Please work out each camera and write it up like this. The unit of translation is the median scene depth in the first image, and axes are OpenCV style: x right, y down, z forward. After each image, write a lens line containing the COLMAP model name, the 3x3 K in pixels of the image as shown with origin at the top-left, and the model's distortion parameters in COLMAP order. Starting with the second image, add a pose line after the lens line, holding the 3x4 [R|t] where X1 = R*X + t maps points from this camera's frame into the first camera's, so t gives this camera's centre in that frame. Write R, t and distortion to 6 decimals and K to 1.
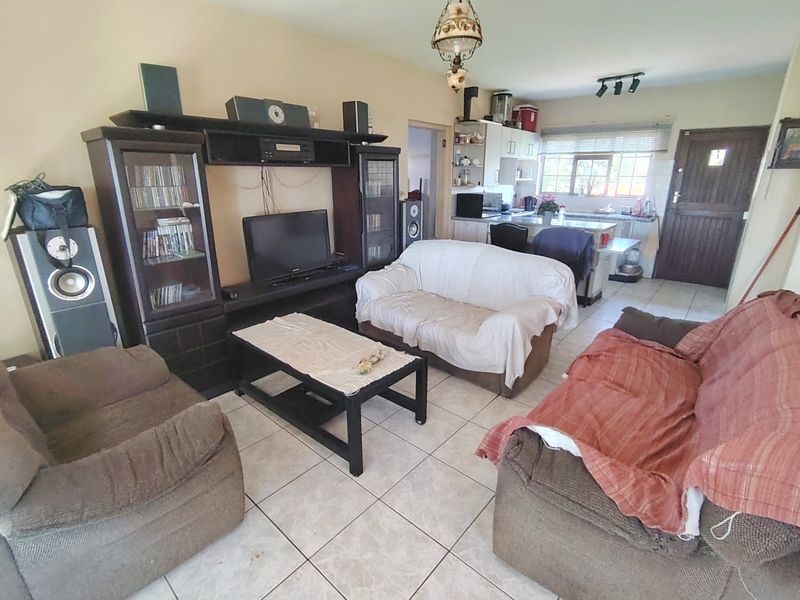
lens RADIAL K [[380.8, 0, 399.8], [0, 380.8, 296.4], [0, 0, 1]] dist [-0.017009, -0.000212]
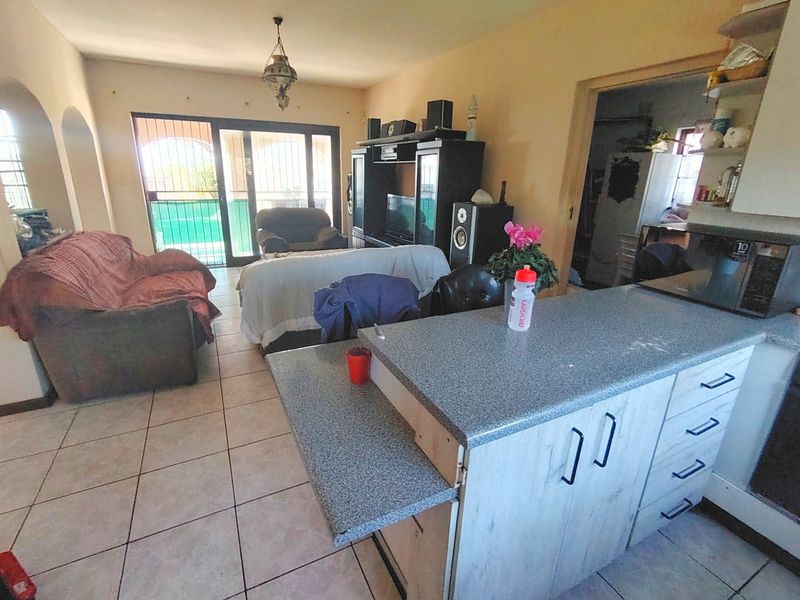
lens RADIAL K [[384.2, 0, 401.9], [0, 384.2, 293.1], [0, 0, 1]] dist [-0.014391, 0.005176]
pose [[-0.370244, 0.274151, -0.887559, 0.632245], [-0.306651, 0.865828, 0.395358, -0.270912], [0.876861, 0.418550, -0.236499, 0.857457]]
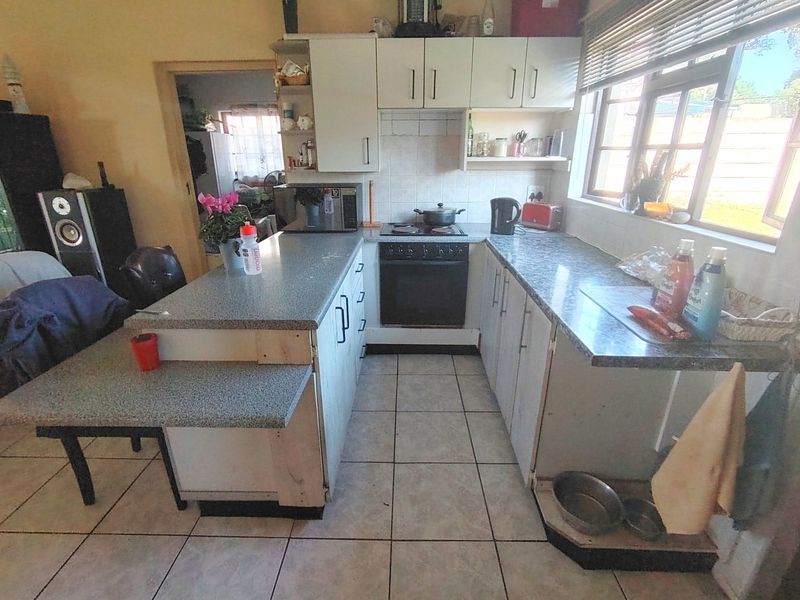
lens RADIAL K [[384.2, 0, 401.9], [0, 384.2, 293.1], [0, 0, 1]] dist [-0.014391, 0.005176]
pose [[0.642205, 0.257414, -0.722019, 0.703853], [-0.229498, 0.963289, 0.139303, -0.229027], [0.731371, 0.076241, 0.677704, 0.743427]]
